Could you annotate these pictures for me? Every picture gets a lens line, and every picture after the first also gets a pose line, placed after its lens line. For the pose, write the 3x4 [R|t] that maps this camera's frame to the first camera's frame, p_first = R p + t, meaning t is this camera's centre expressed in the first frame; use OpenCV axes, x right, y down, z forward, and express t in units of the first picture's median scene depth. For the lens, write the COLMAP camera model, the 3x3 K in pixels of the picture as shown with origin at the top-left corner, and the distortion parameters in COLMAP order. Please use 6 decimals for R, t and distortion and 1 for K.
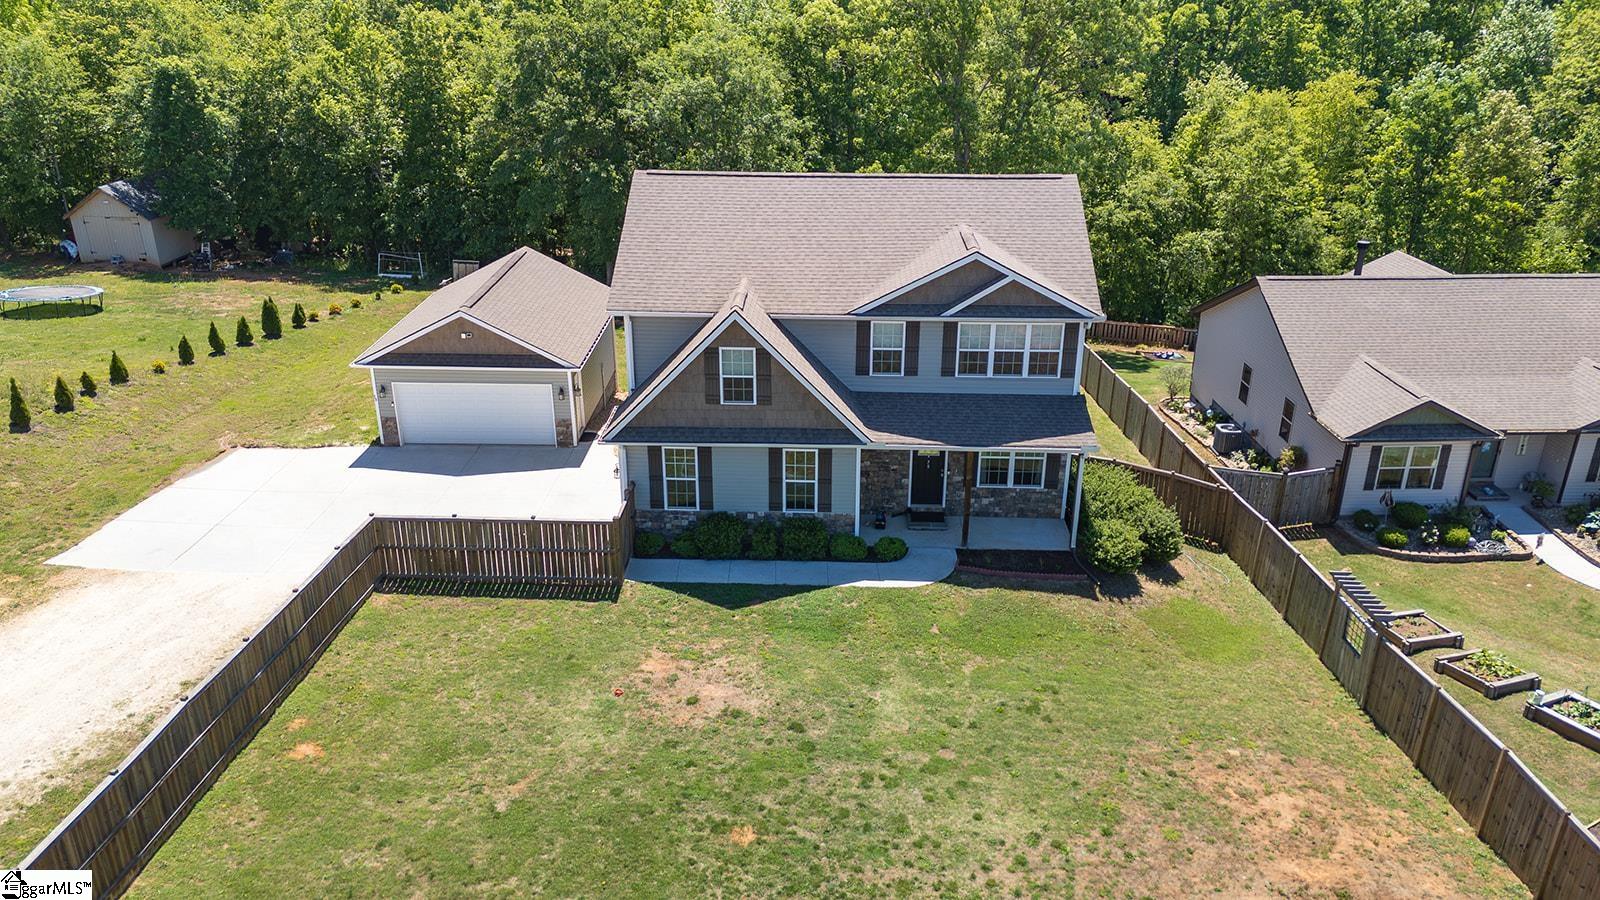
lens RADIAL K [[1180.6, 0, 806.6], [0, 1180.6, 452.0], [0, 0, 1]] dist [0.074557, -0.070007]
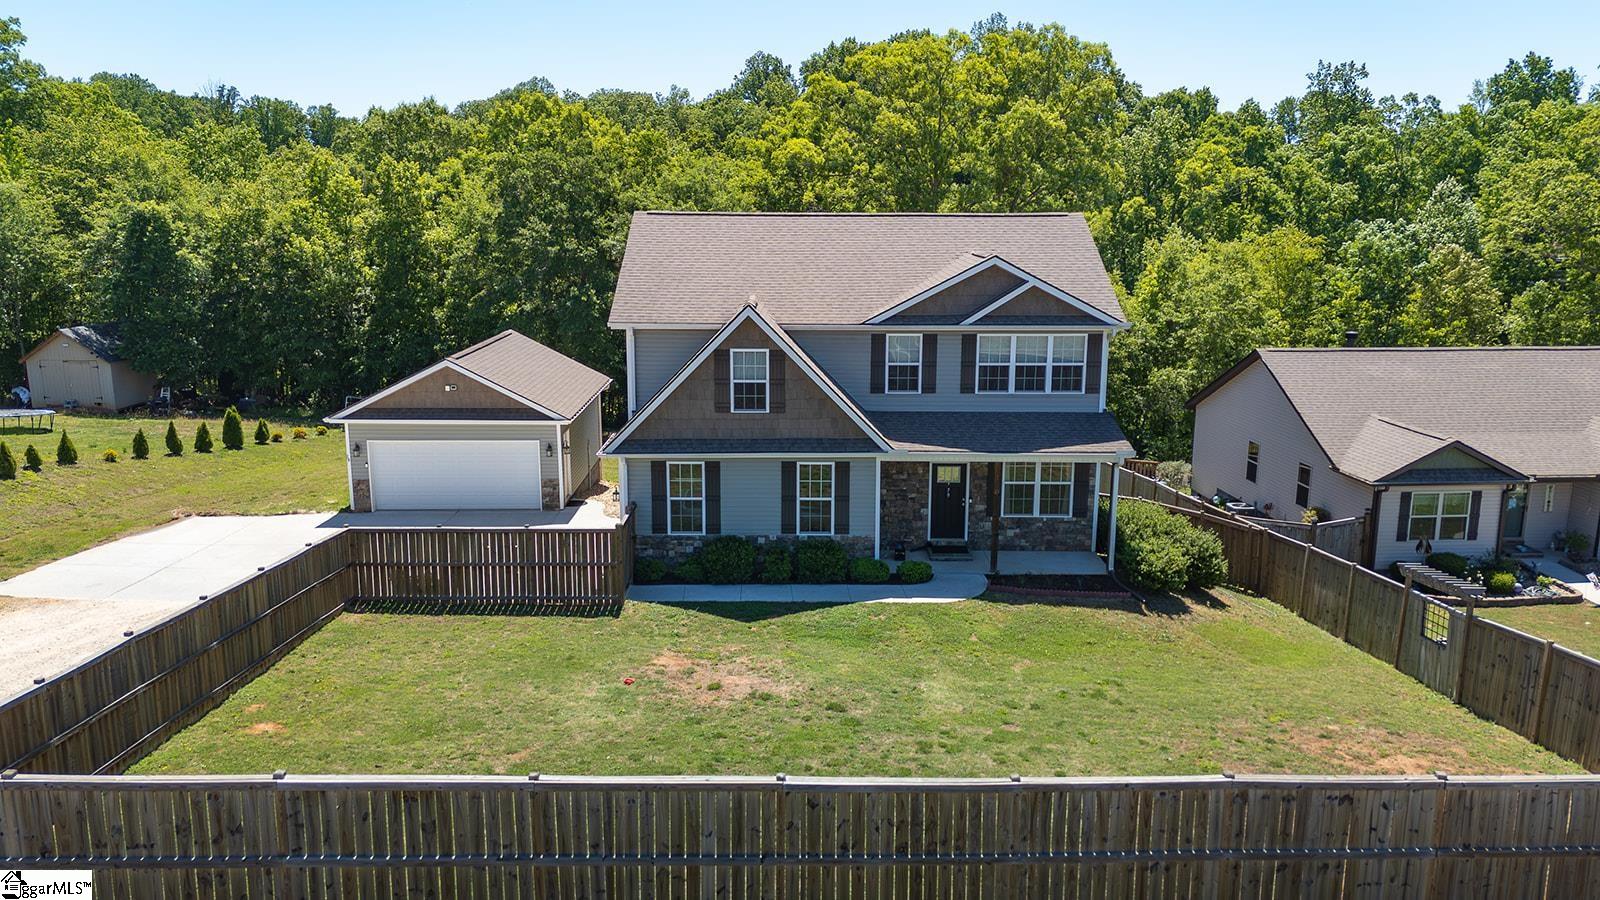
lens RADIAL K [[1180.6, 0, 806.6], [0, 1180.6, 452.0], [0, 0, 1]] dist [0.074557, -0.070007]
pose [[0.999132, -0.008715, 0.040735, -0.049373], [0.016562, 0.980366, -0.196491, 0.168717], [-0.038223, 0.196995, 0.979659, 0.084189]]
